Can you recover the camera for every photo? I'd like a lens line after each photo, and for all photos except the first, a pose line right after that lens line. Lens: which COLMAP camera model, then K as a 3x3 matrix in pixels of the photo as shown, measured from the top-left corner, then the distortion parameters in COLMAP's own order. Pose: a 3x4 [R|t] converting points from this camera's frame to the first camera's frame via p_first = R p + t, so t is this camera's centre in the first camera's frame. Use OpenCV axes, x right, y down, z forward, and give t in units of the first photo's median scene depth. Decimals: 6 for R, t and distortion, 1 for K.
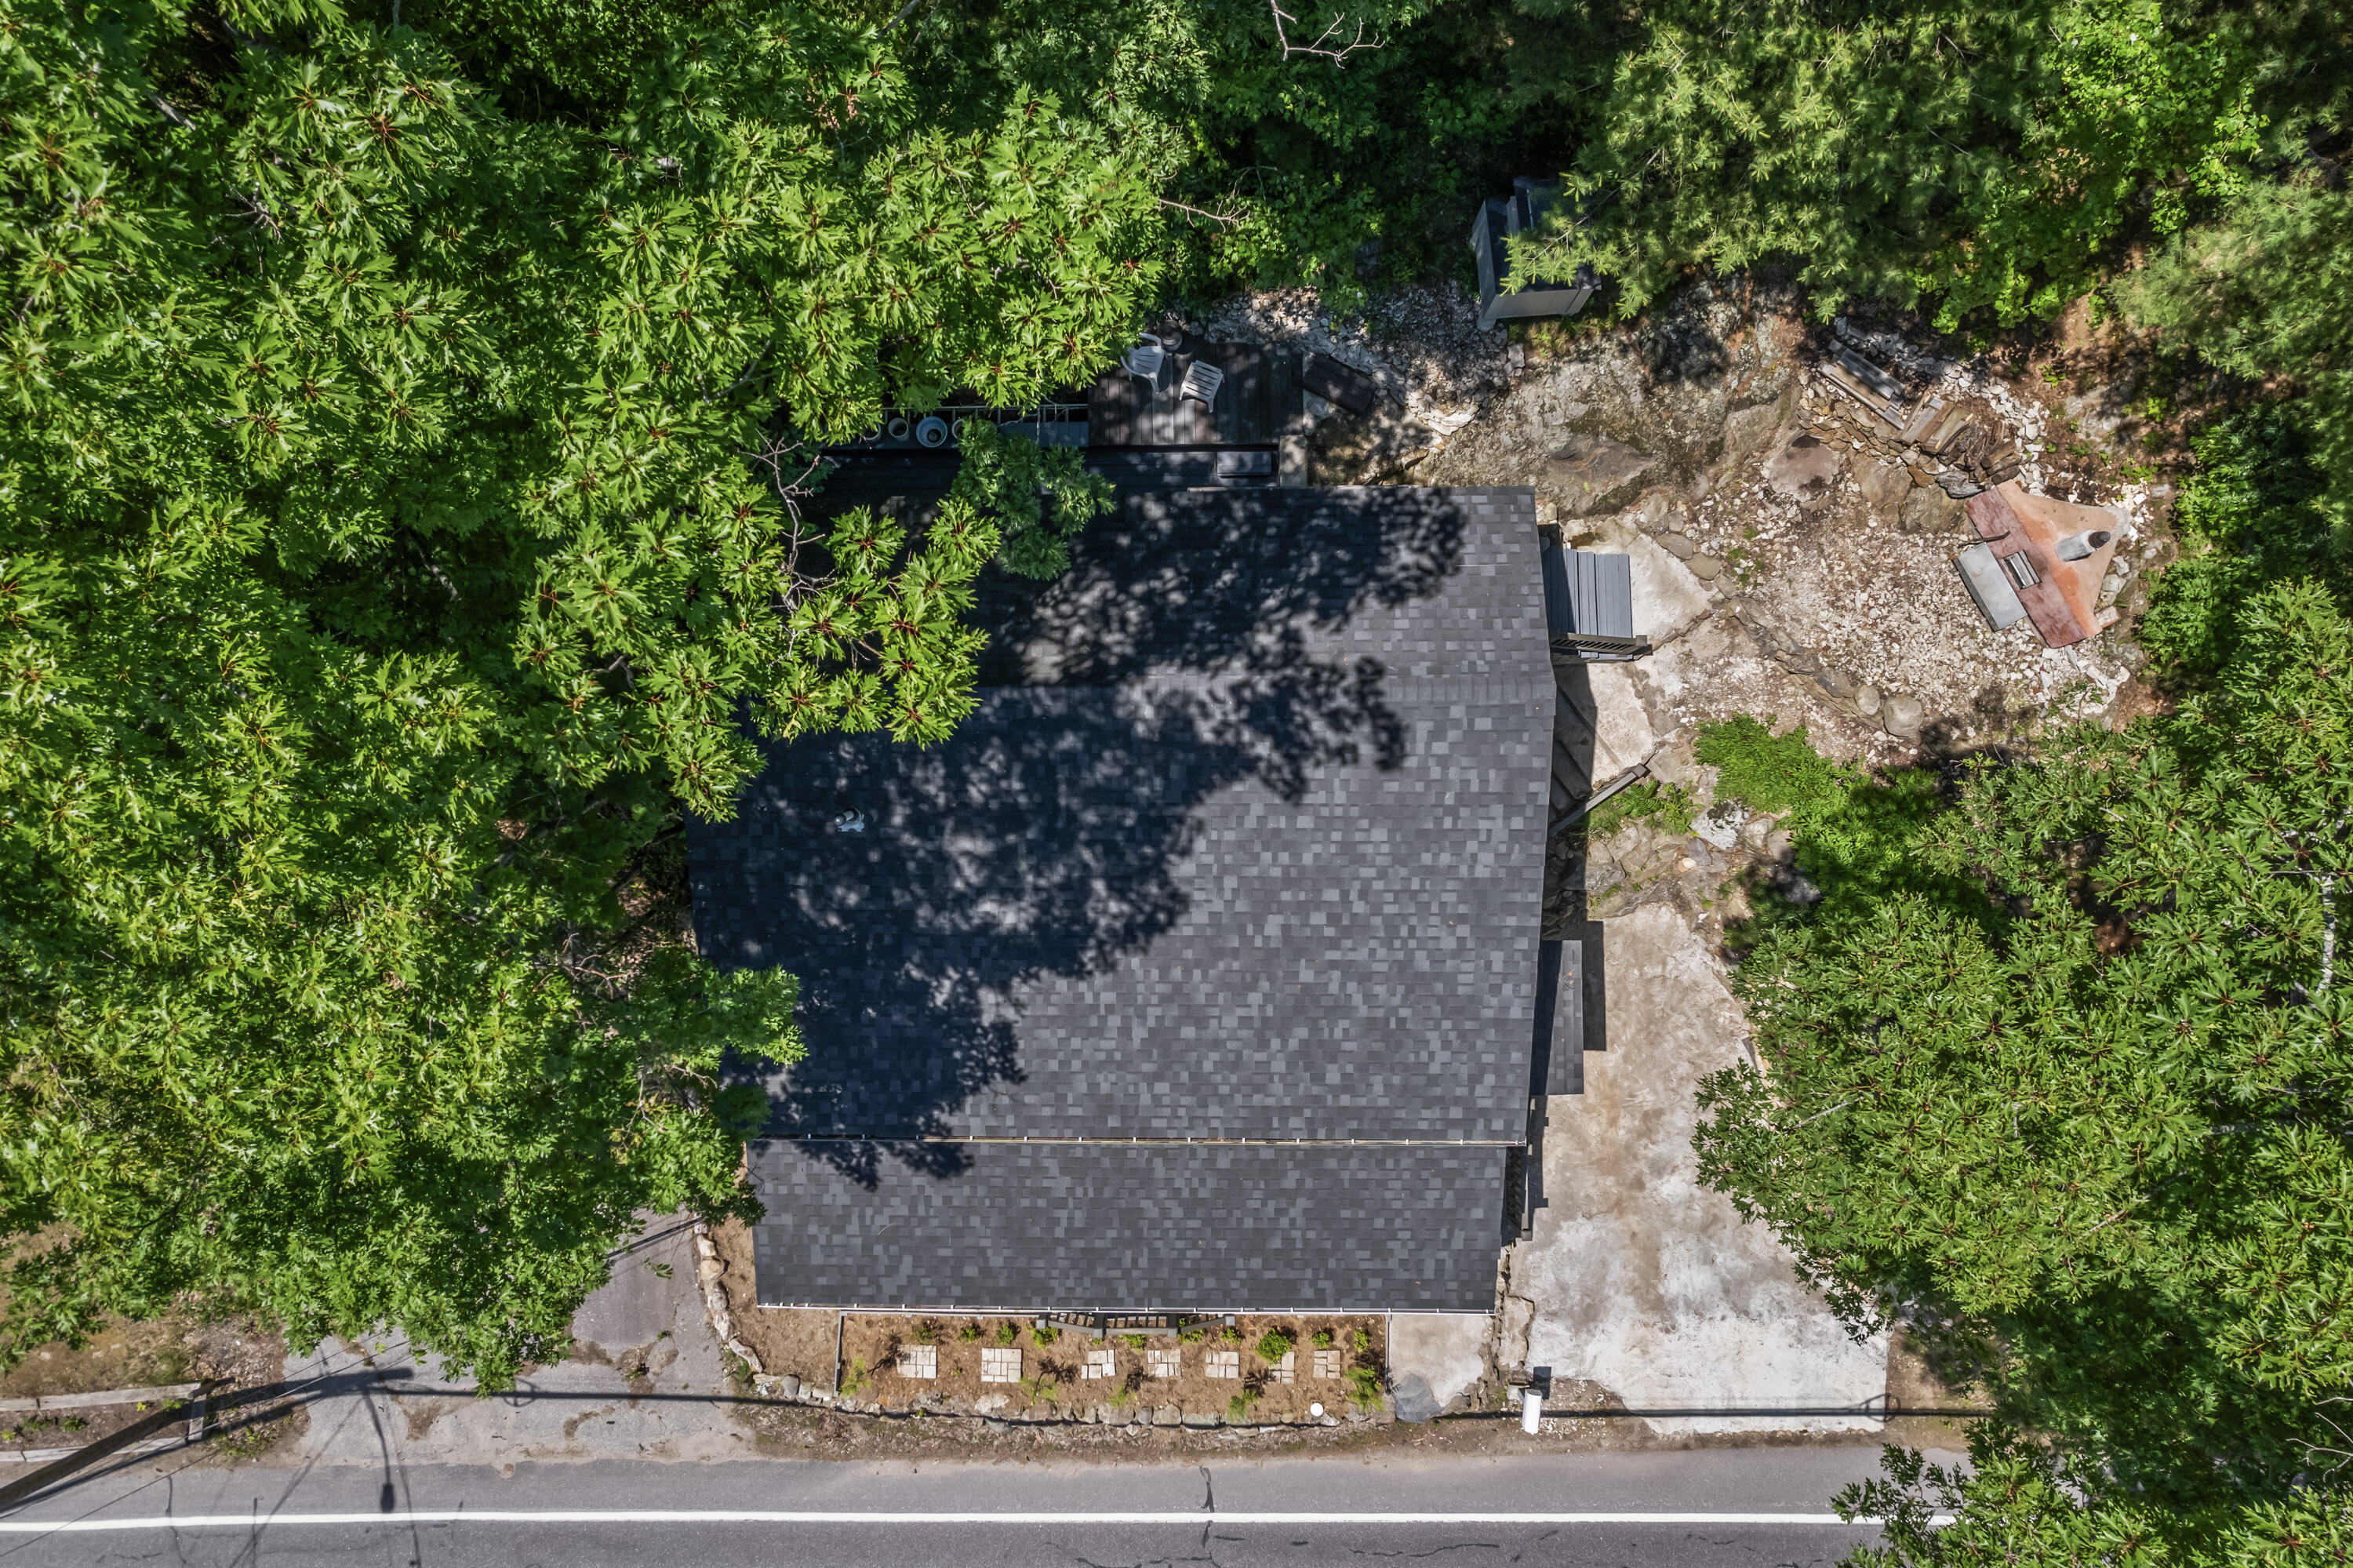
lens RADIAL K [[1507.7, 0, 1176.5], [0, 1507.7, 784.0], [0, 0, 1]] dist [-0.082703, 0.086152]
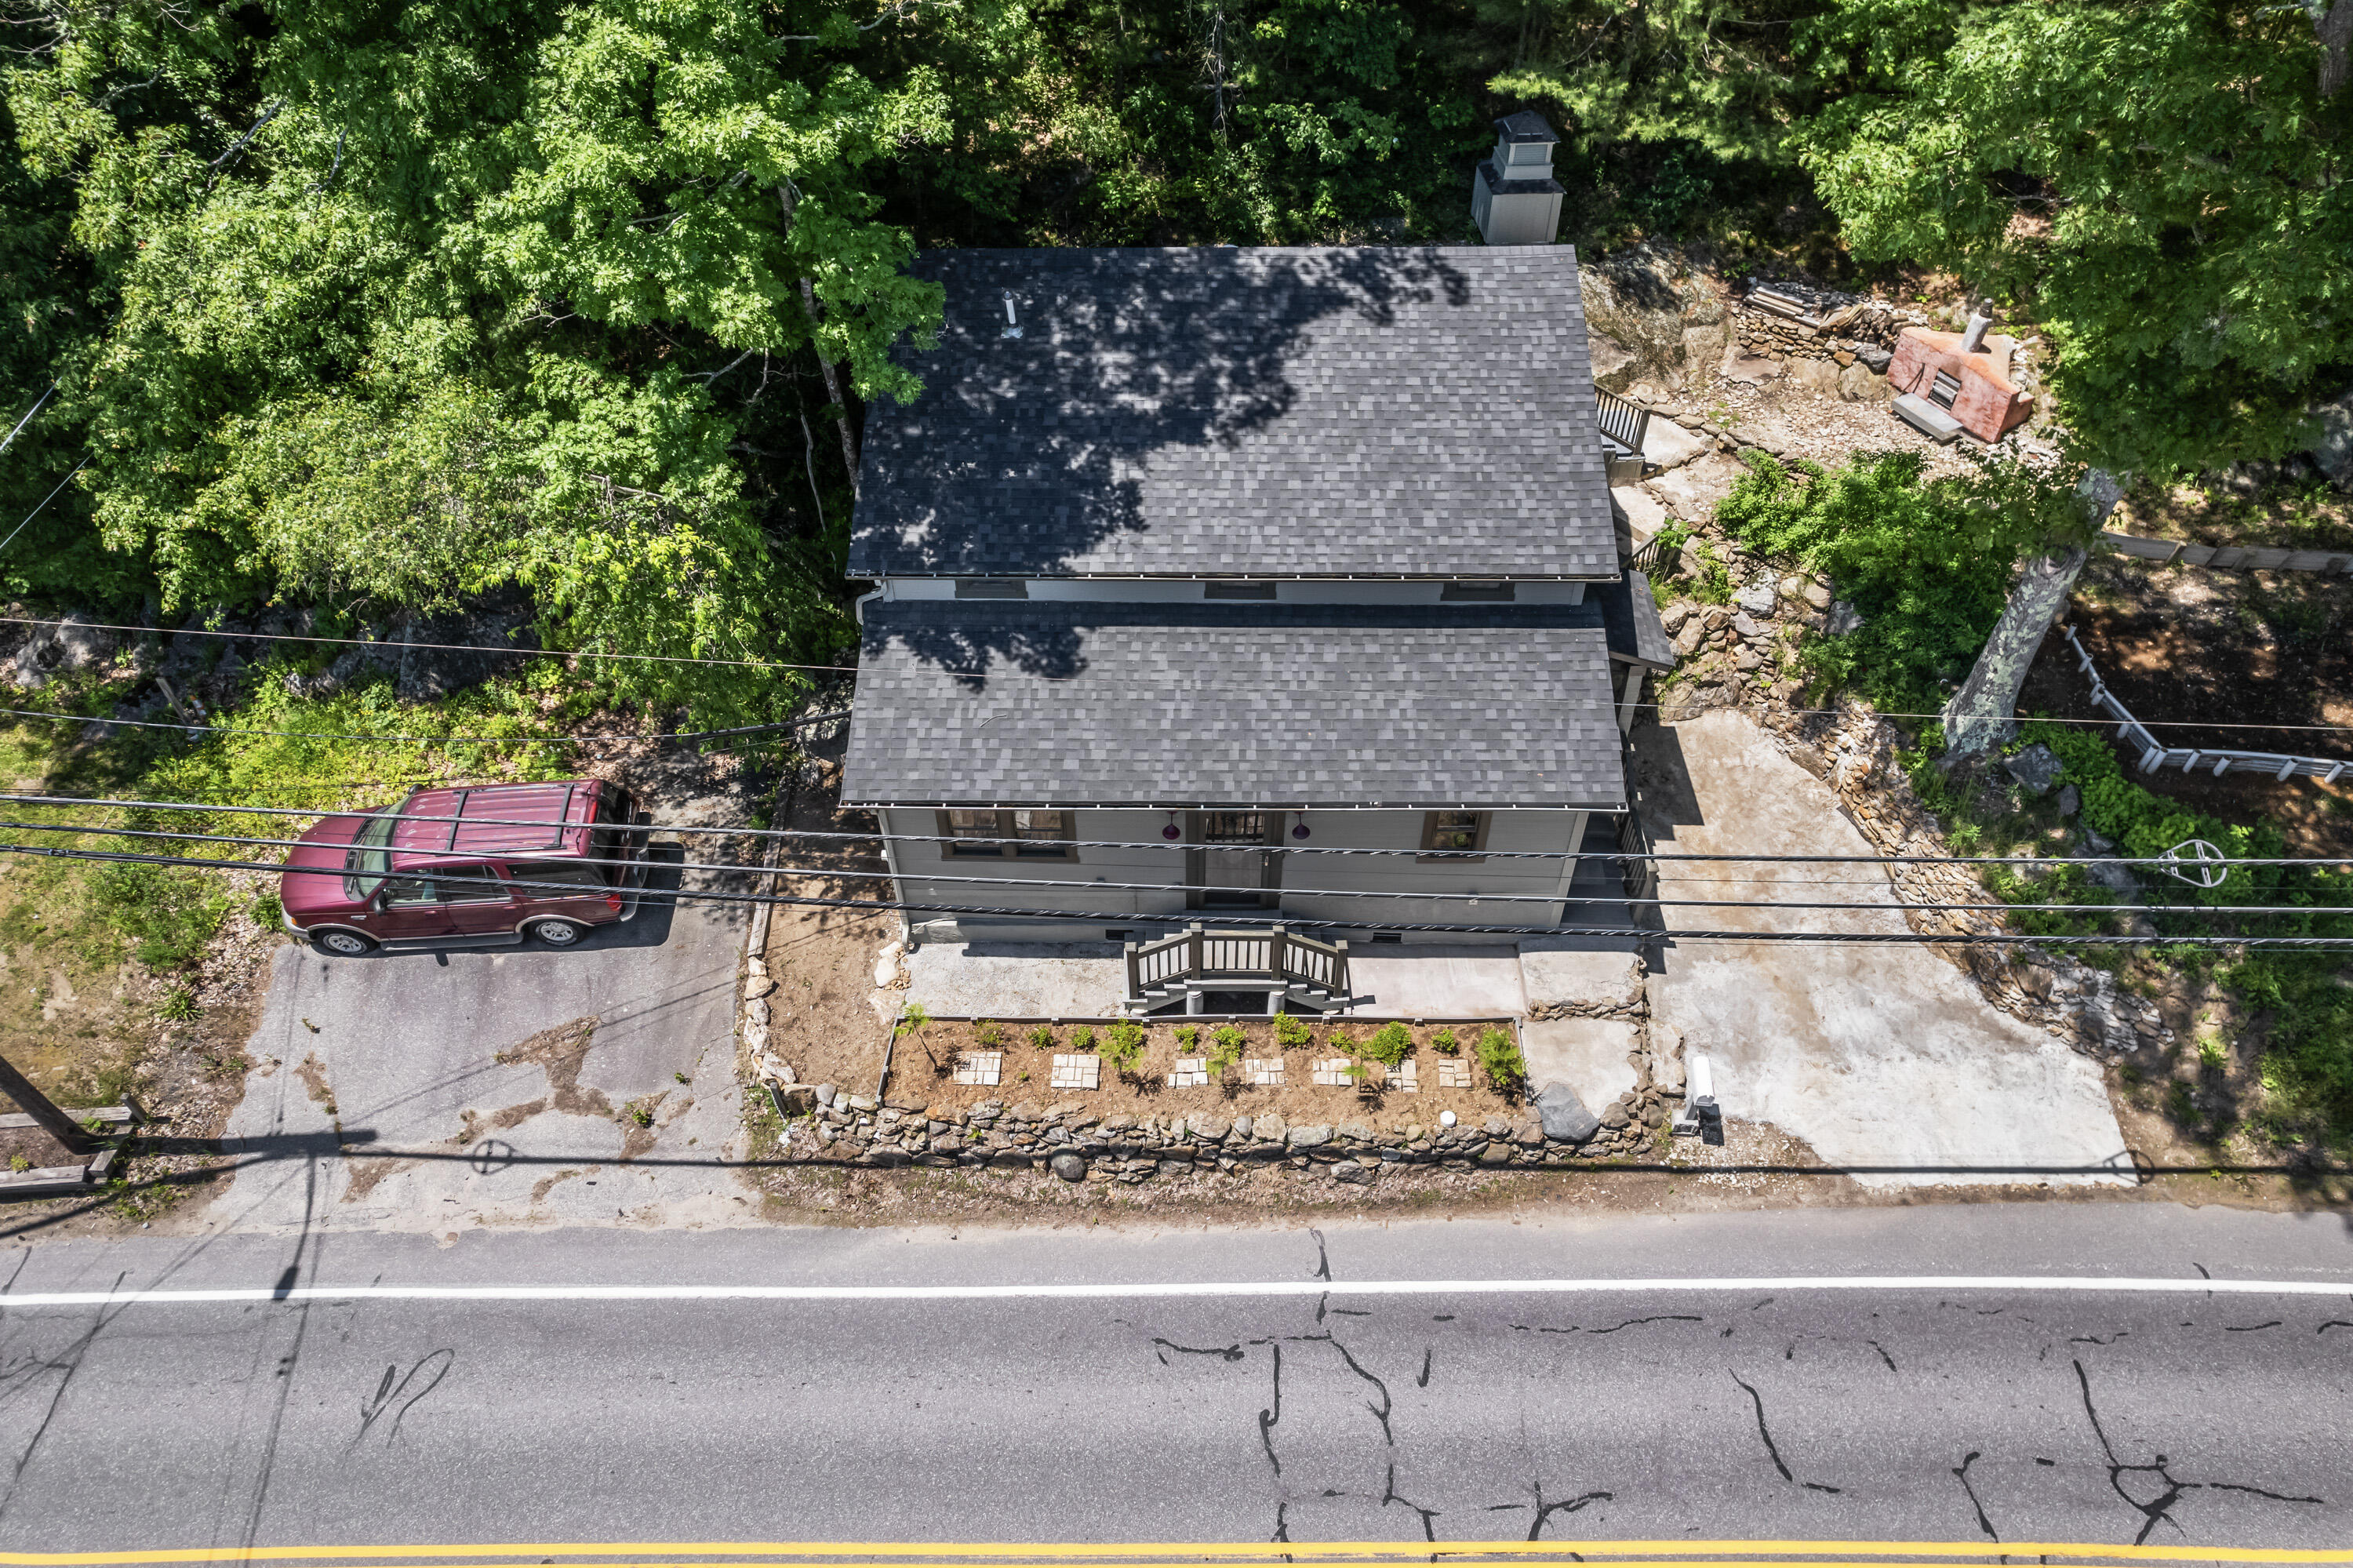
lens RADIAL K [[1506.4, 0, 1176.5], [0, 1506.4, 784.0], [0, 0, 1]] dist [-0.034907, 0.003276]
pose [[0.999894, 0.011200, -0.009303, -0.053113], [-0.014559, 0.763210, -0.645987, 0.823738], [-0.000135, 0.646054, 0.763292, 0.229236]]
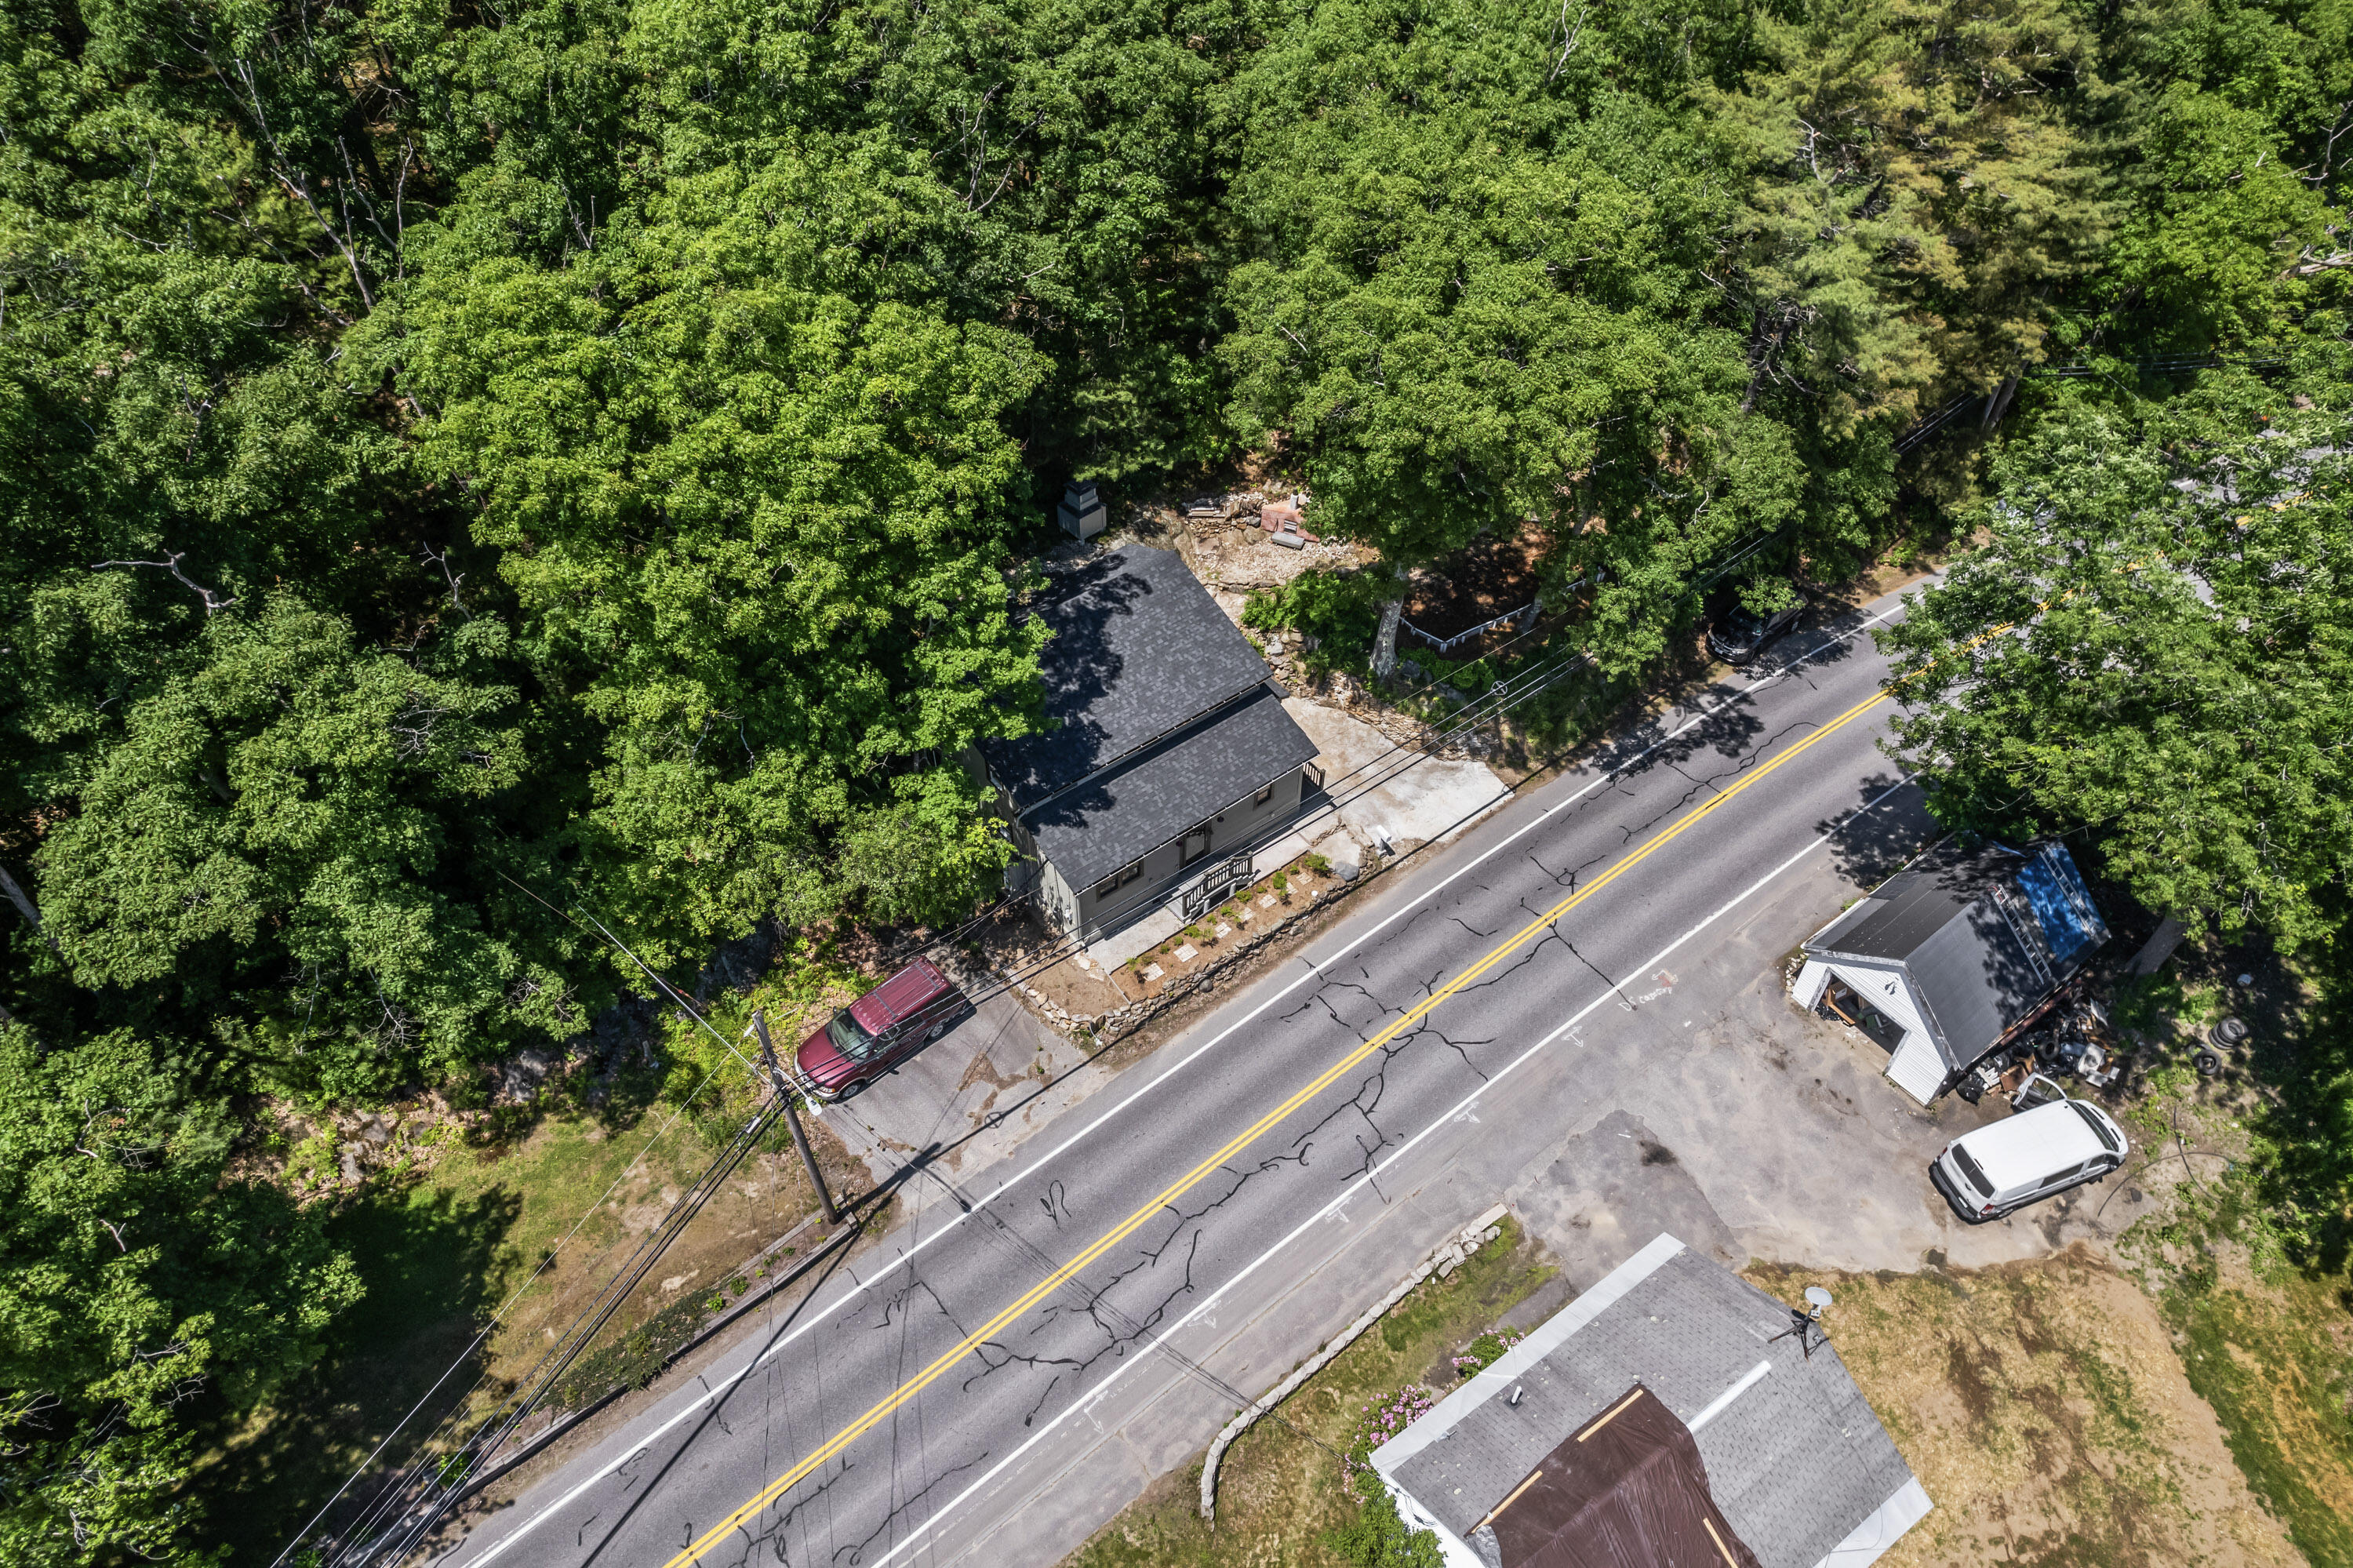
lens RADIAL K [[1506.4, 0, 1176.5], [0, 1506.4, 784.0], [0, 0, 1]] dist [-0.034907, 0.003276]
pose [[0.784688, -0.431540, 0.445015, -0.950277], [0.616932, 0.613711, -0.492700, 1.259874], [-0.060491, 0.661160, 0.747803, -0.701235]]
